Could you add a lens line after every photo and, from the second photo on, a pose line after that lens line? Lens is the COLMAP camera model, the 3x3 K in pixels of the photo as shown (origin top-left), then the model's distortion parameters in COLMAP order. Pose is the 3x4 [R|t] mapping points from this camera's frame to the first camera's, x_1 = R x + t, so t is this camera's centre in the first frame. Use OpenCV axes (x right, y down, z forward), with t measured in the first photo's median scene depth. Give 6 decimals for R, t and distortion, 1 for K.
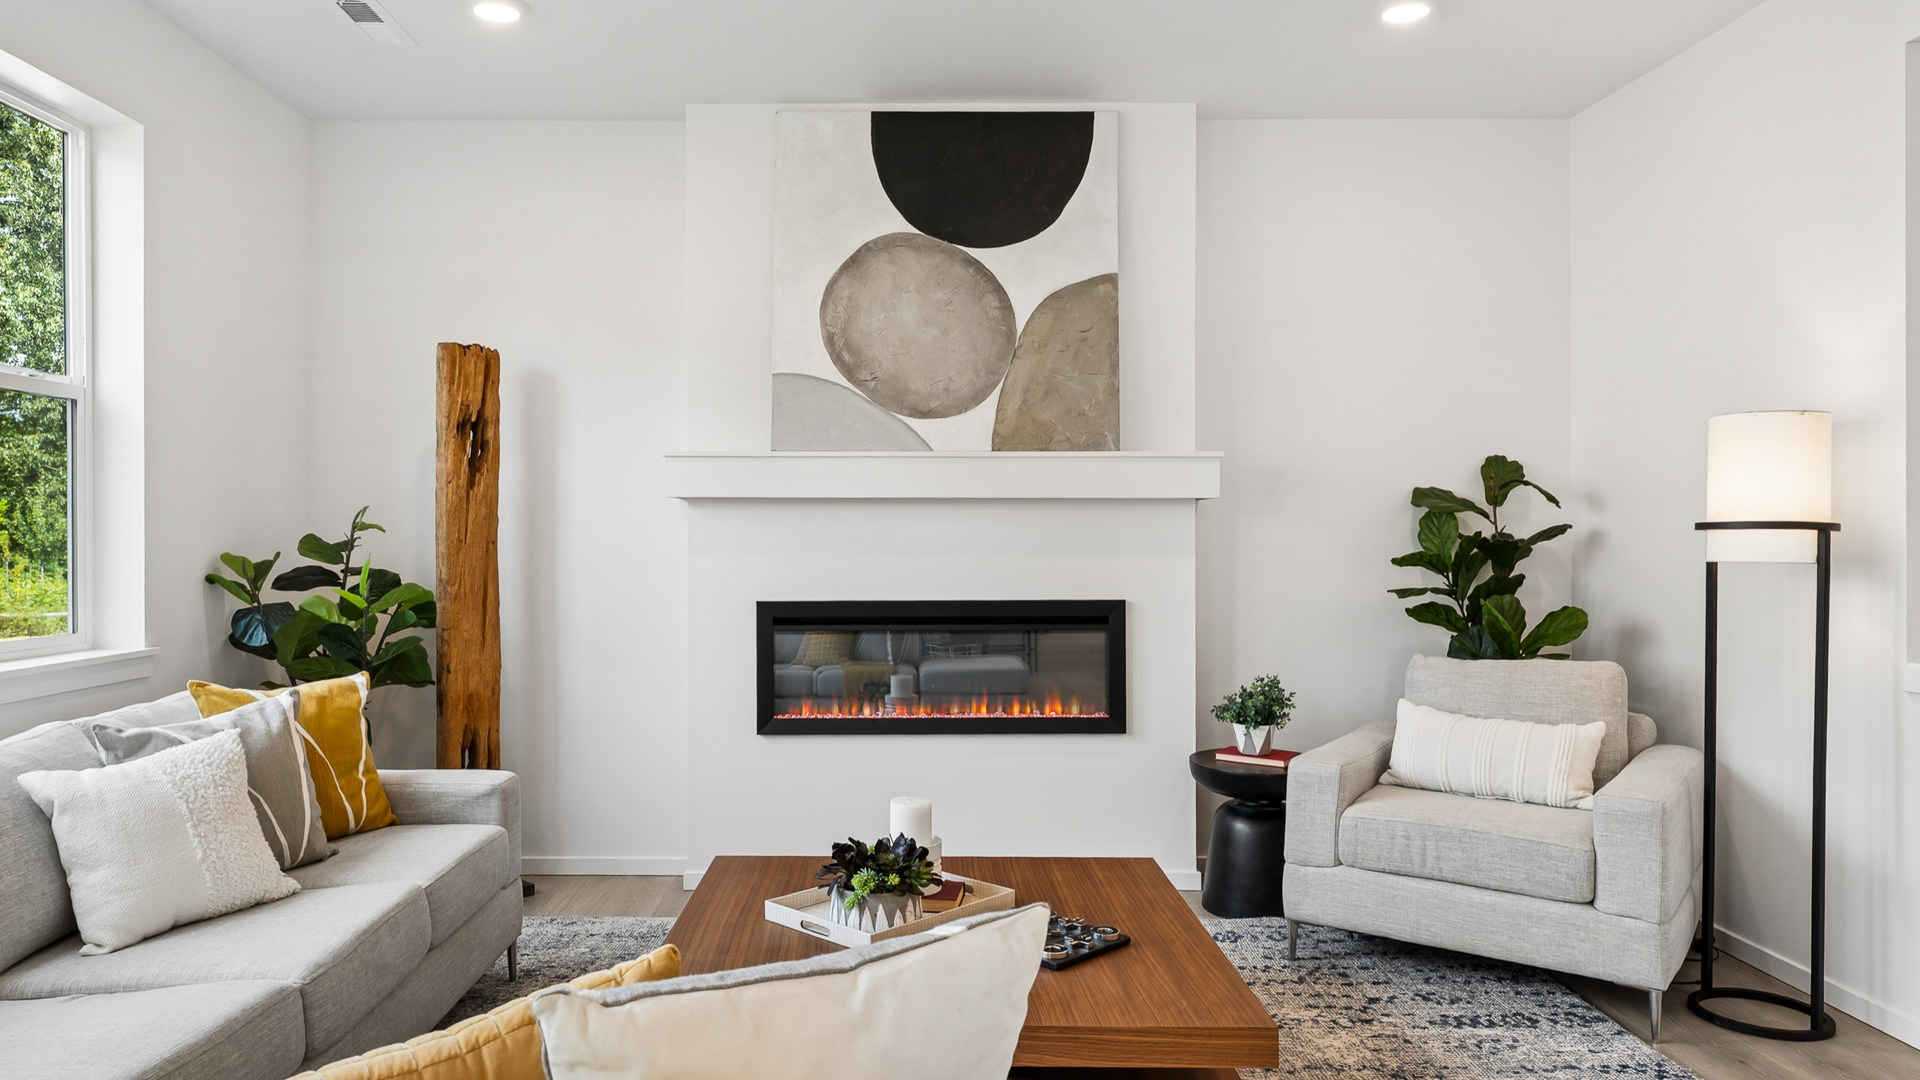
lens RADIAL K [[1242.6, 0, 939.9], [0, 1242.6, 538.5], [0, 0, 1]] dist [0.003507, 0.002035]
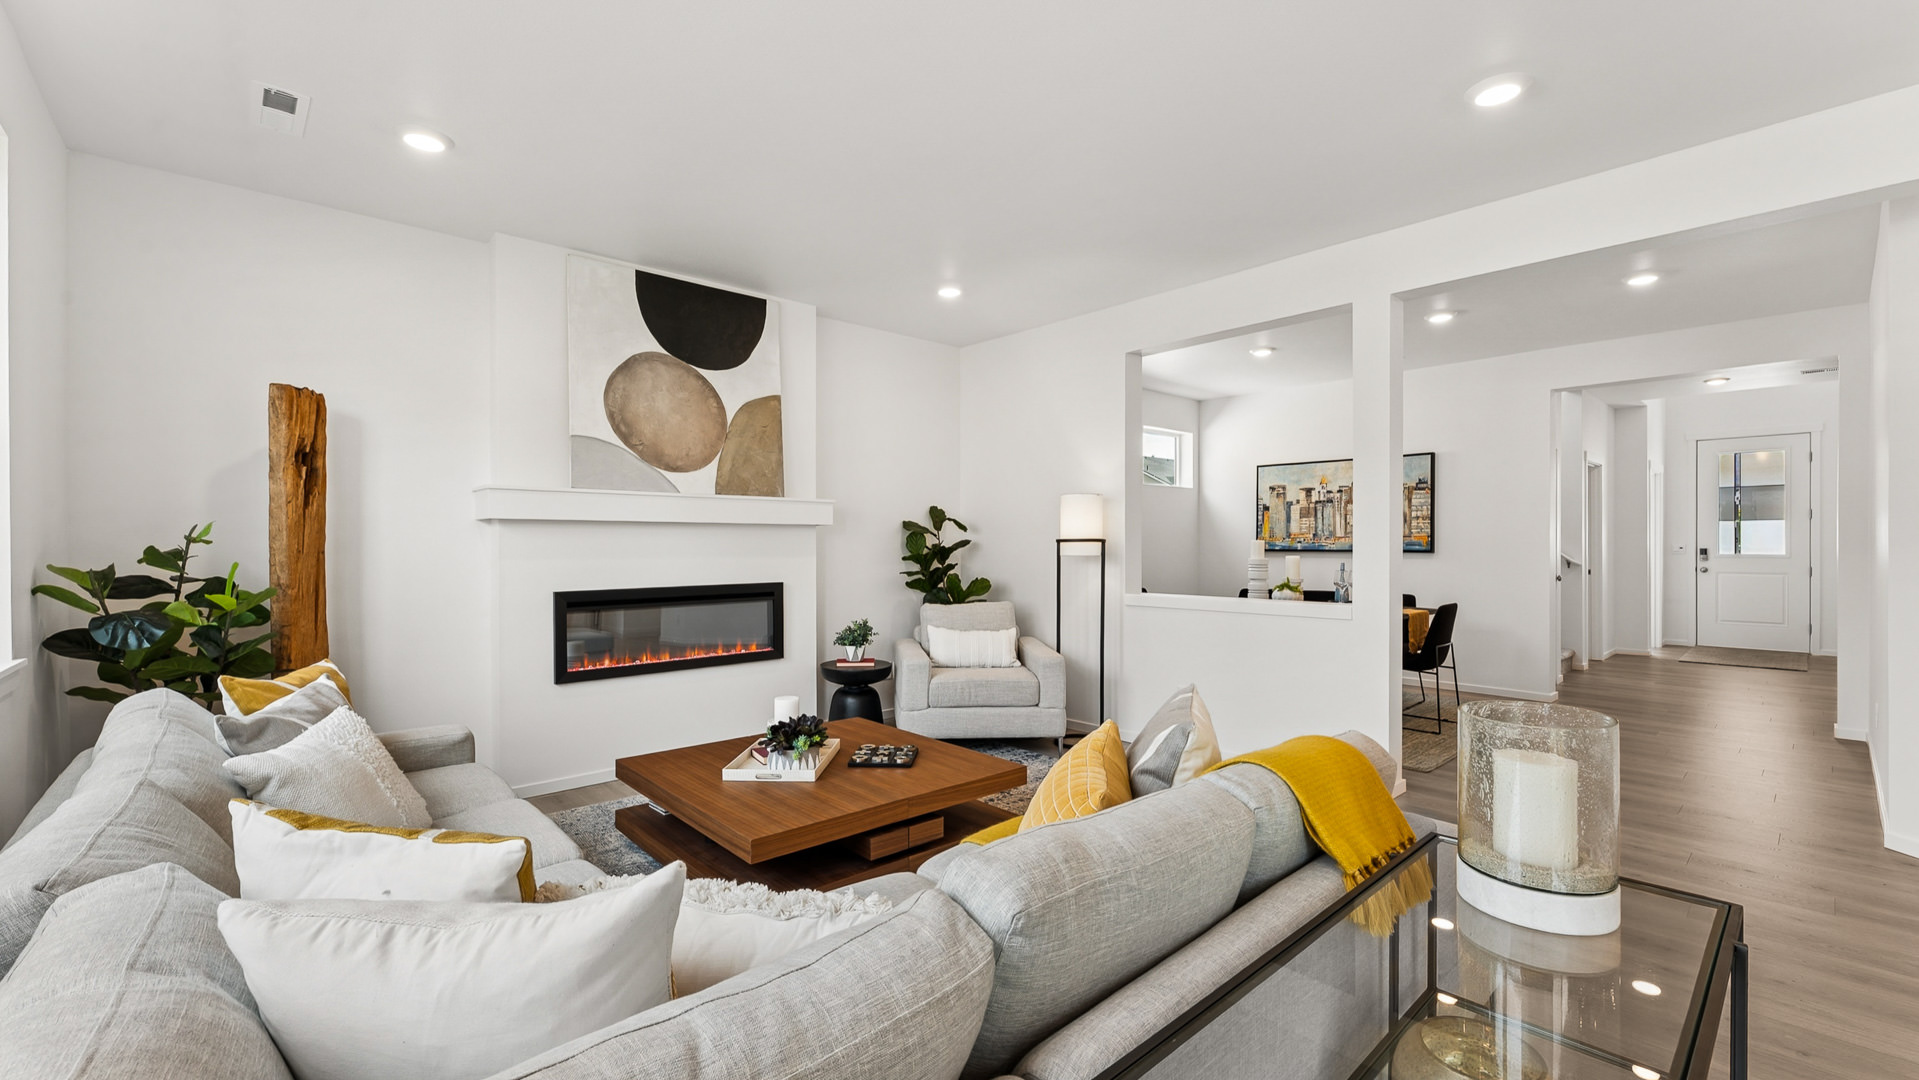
lens RADIAL K [[774.4, 0, 945.0], [0, 774.4, 548.5], [0, 0, 1]] dist [-0.002519, -0.000044]
pose [[0.750716, -0.005075, 0.660605, -0.405610], [0.004641, 0.999986, 0.002409, 0.000184], [-0.660608, 0.001258, 0.750730, 0.030543]]
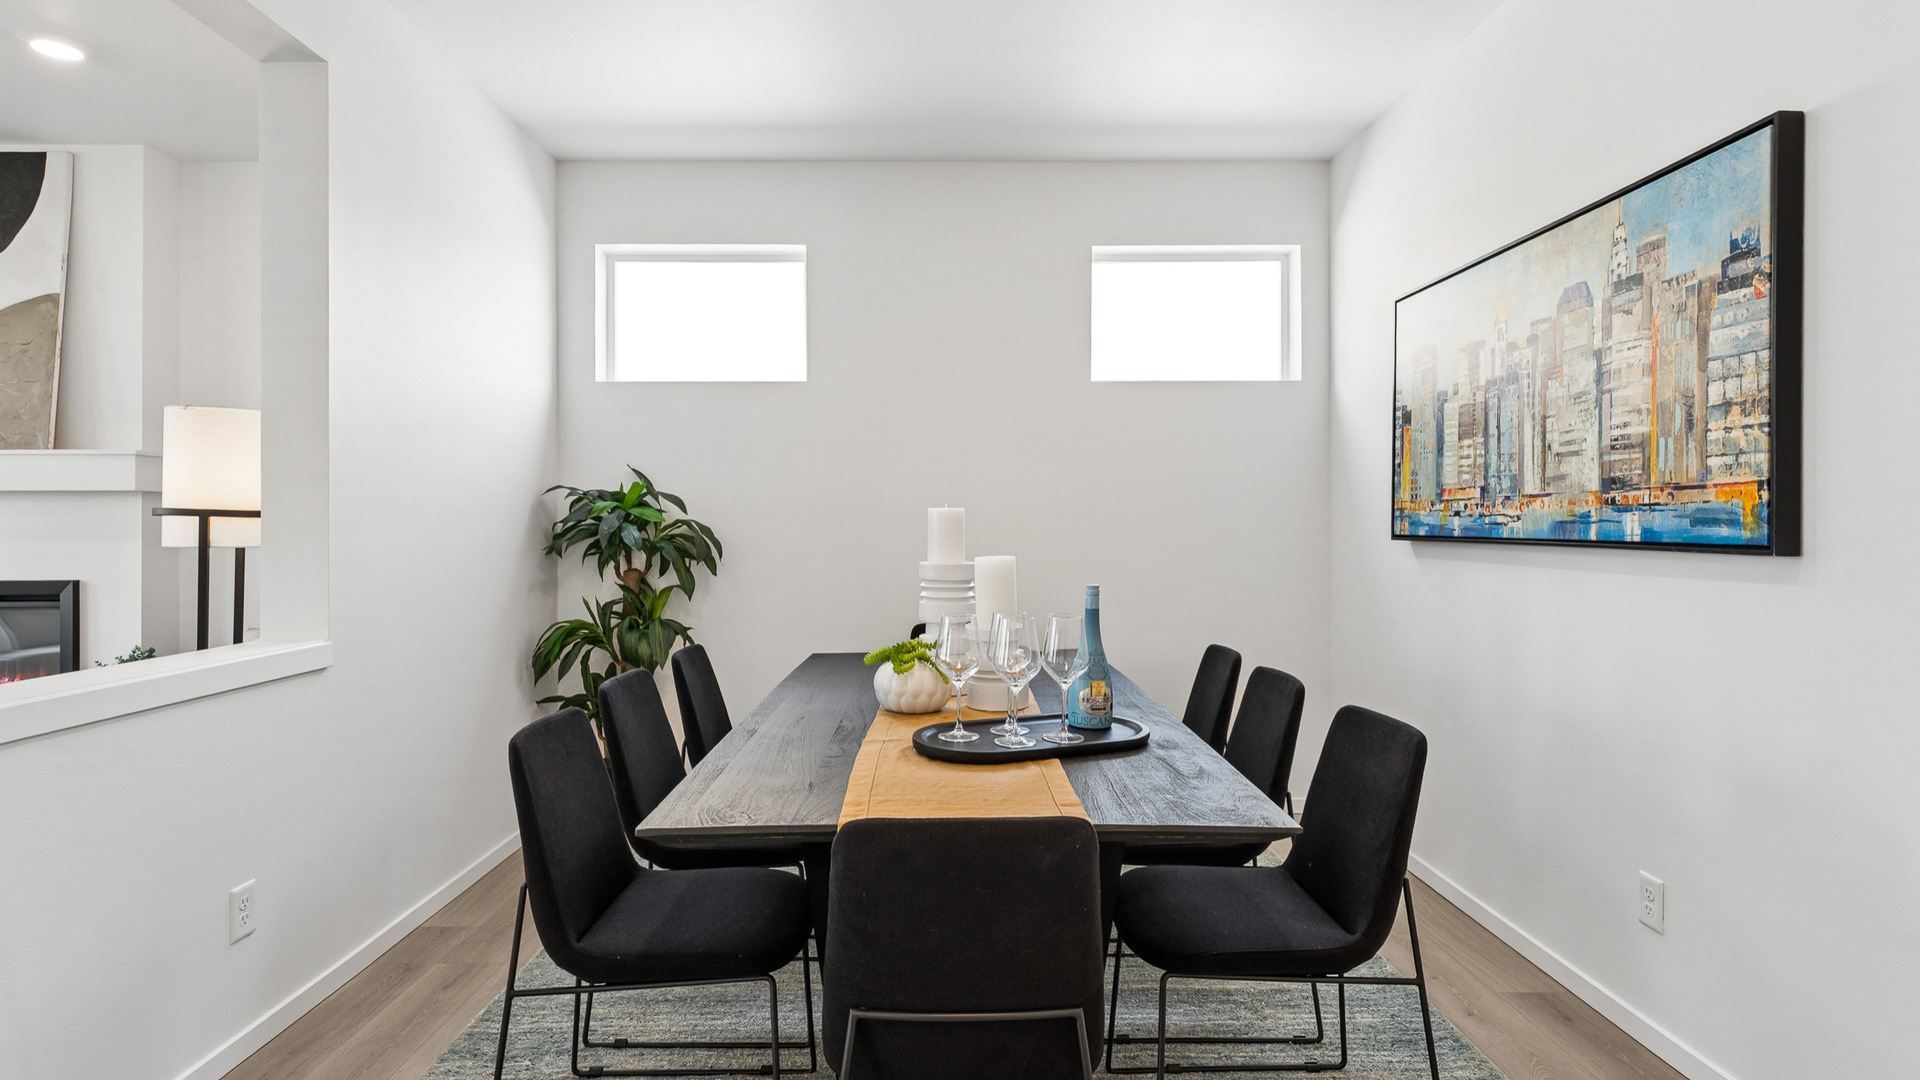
lens RADIAL K [[964.3, 0, 954.7], [0, 964.3, 522.5], [0, 0, 1]] dist [-0.000912, -0.000115]
pose [[0.999951, -0.002397, 0.009568, 0.957388], [0.002460, 0.999975, -0.006611, 0.004006], [-0.009552, 0.006635, 0.999932, 0.113477]]
